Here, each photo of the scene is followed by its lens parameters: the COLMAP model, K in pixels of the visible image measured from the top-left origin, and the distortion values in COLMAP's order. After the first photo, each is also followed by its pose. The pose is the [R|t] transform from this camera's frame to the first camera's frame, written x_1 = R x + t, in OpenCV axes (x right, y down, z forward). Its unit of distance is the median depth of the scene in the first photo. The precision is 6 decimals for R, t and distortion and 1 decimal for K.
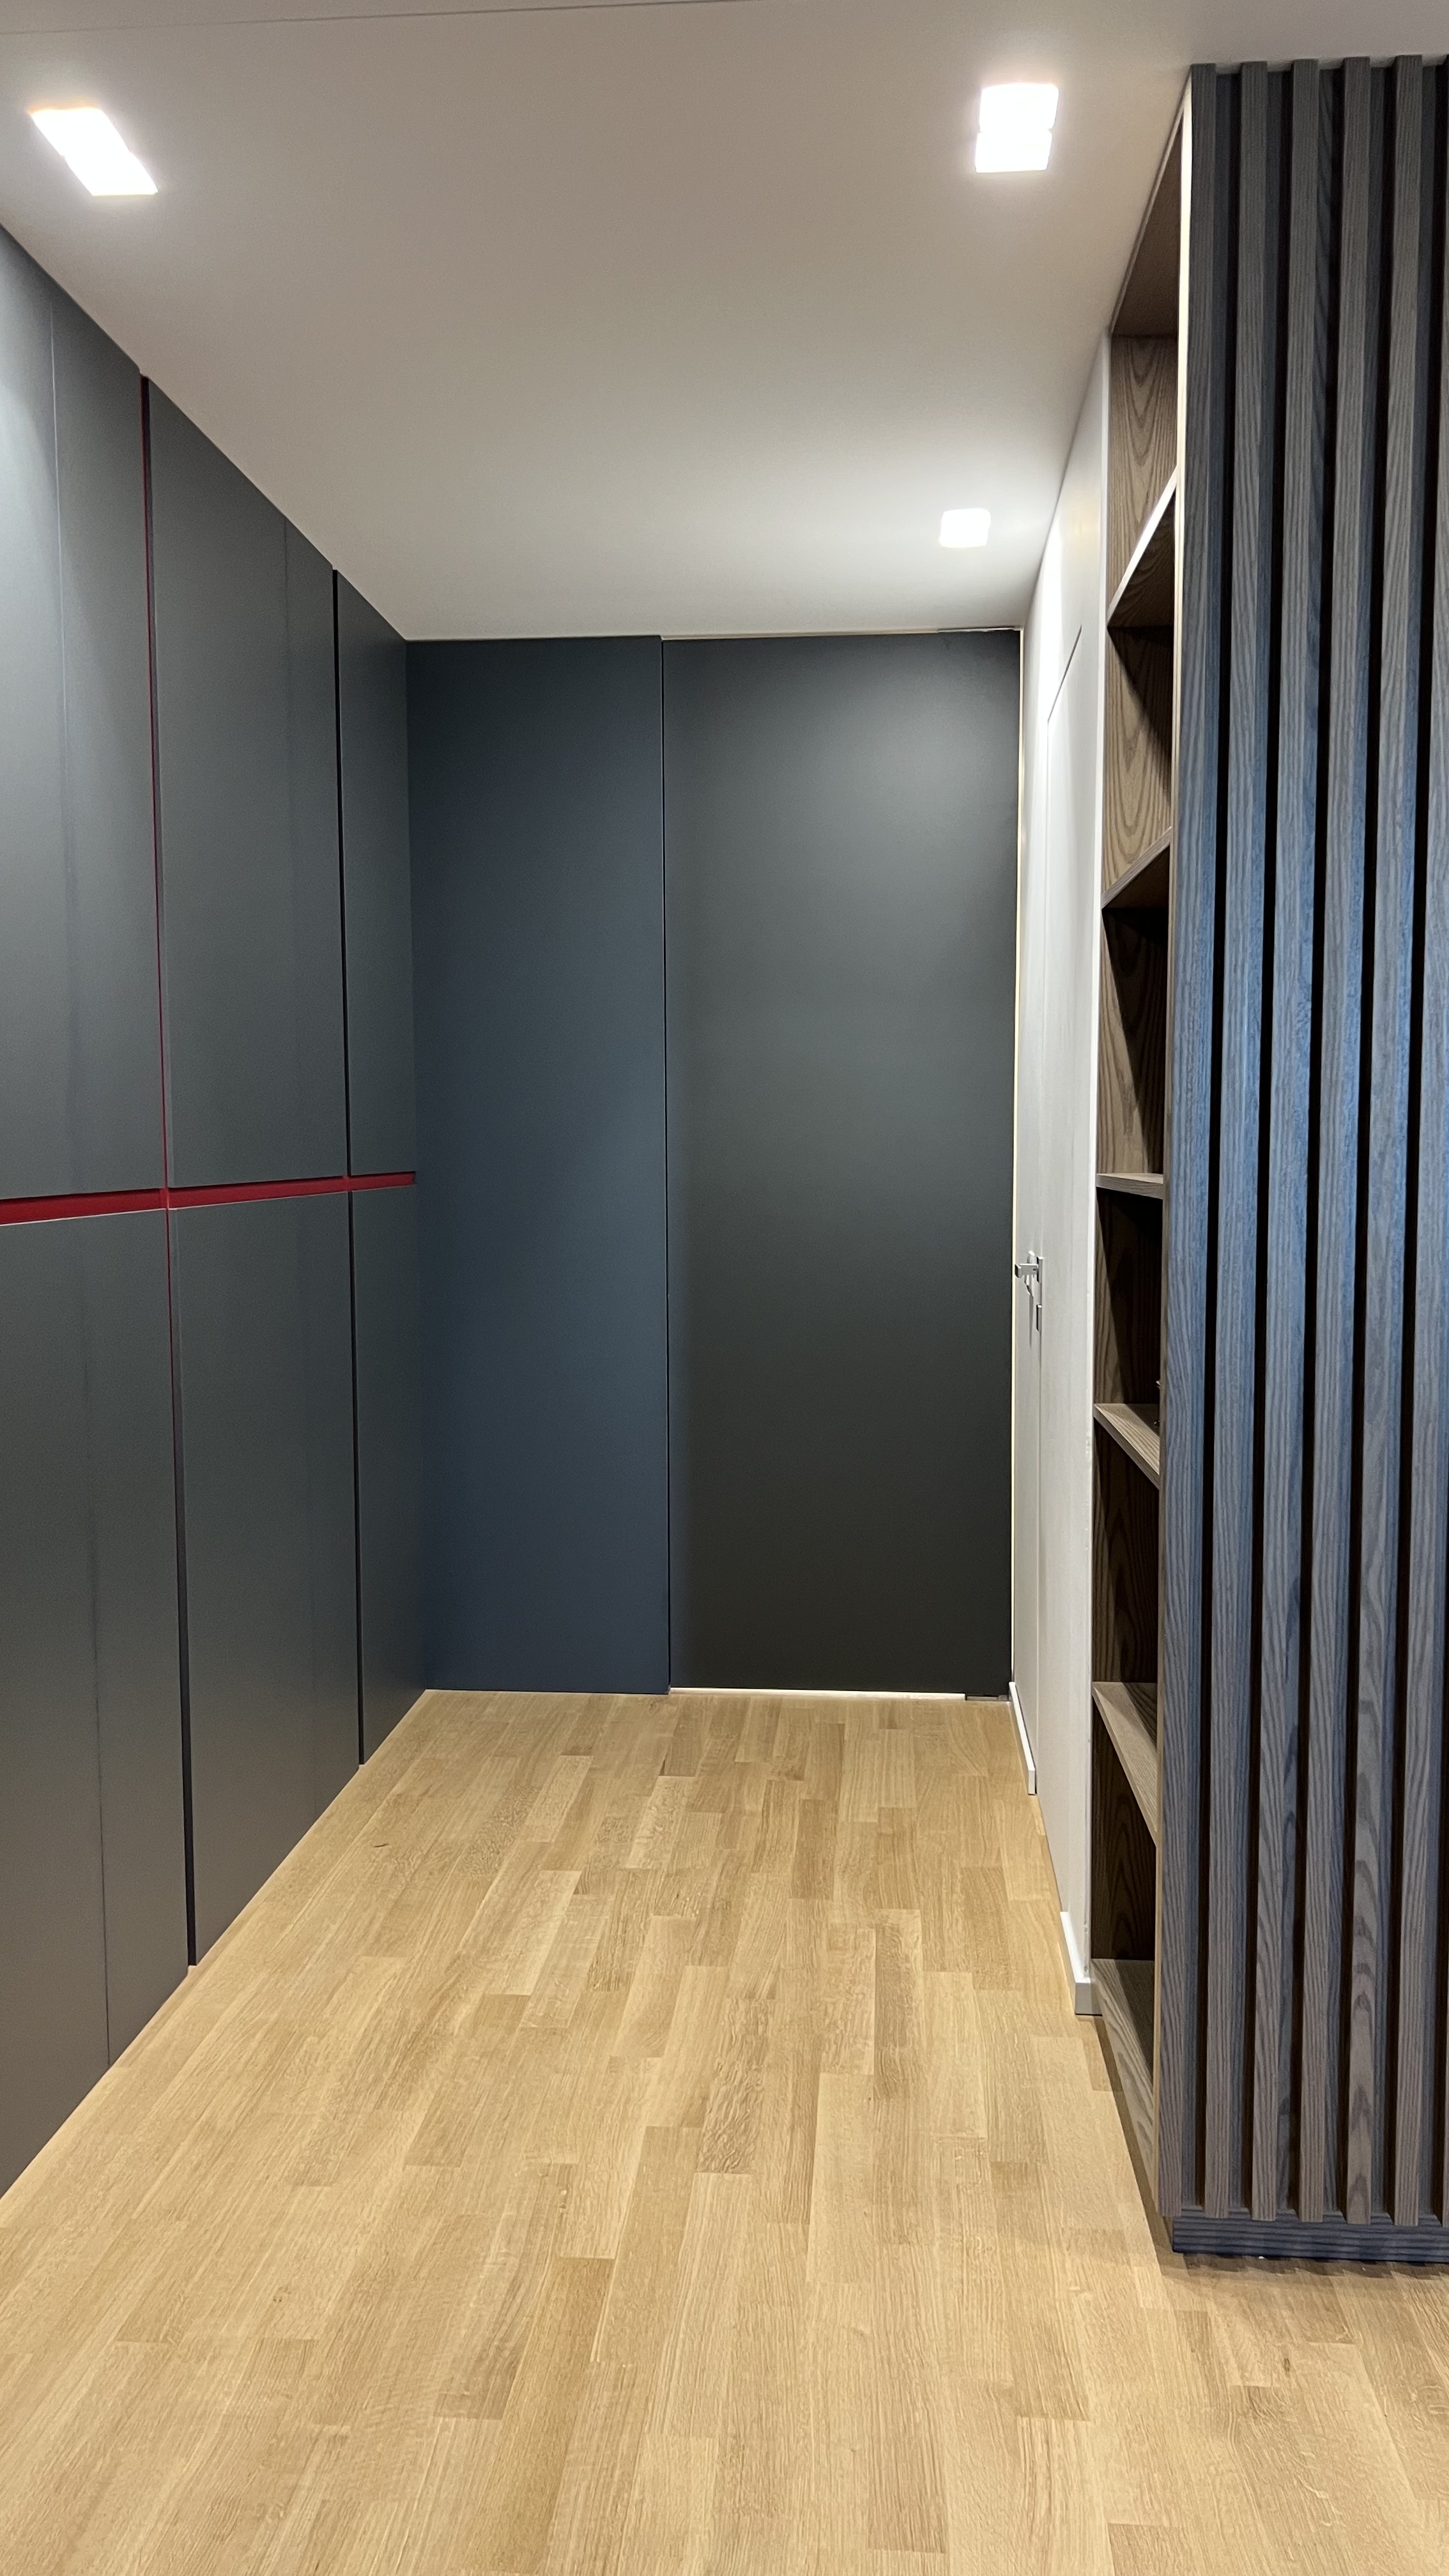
lens RADIAL K [[1924.5, 0, 675.7], [0, 1924.5, 1298.3], [0, 0, 1]] dist [0.048536, -0.062862]
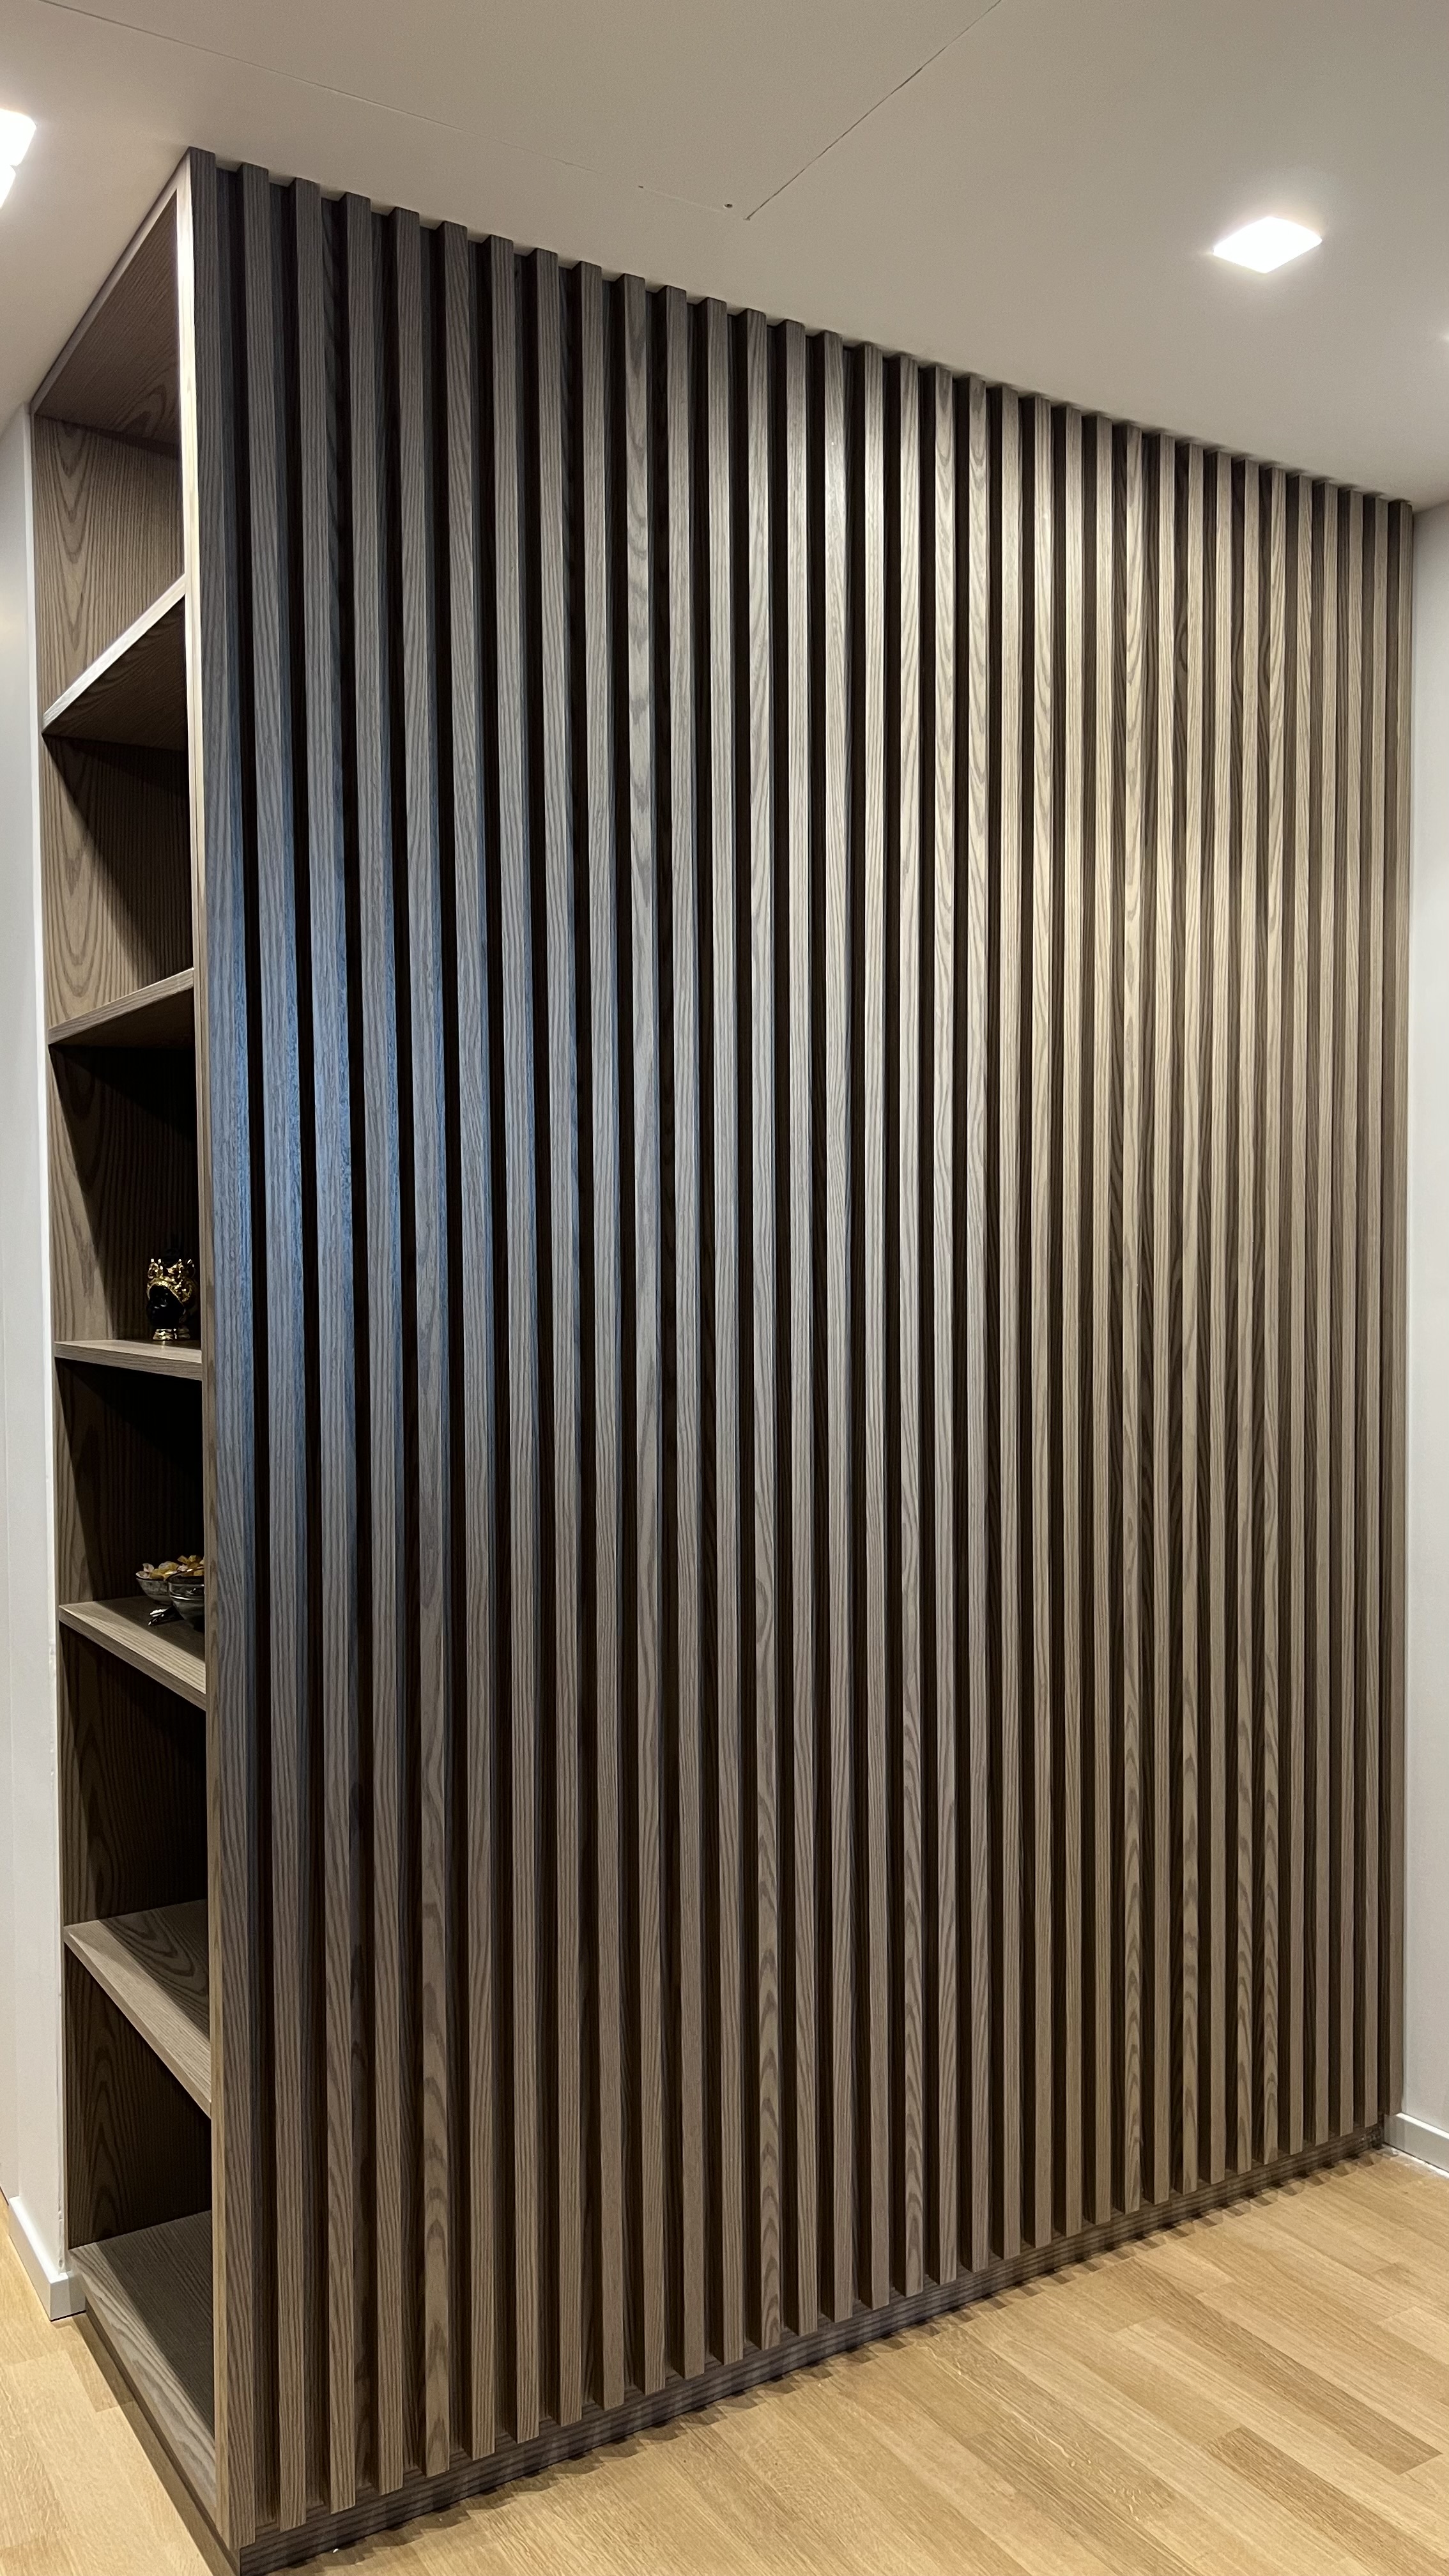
lens RADIAL K [[1924.5, 0, 675.7], [0, 1924.5, 1298.3], [0, 0, 1]] dist [0.048536, -0.062862]
pose [[0.796385, -0.020669, 0.604437, -0.107225], [0.056758, 0.997559, -0.040671, -0.039613], [-0.602121, 0.066697, 0.795614, 0.155316]]
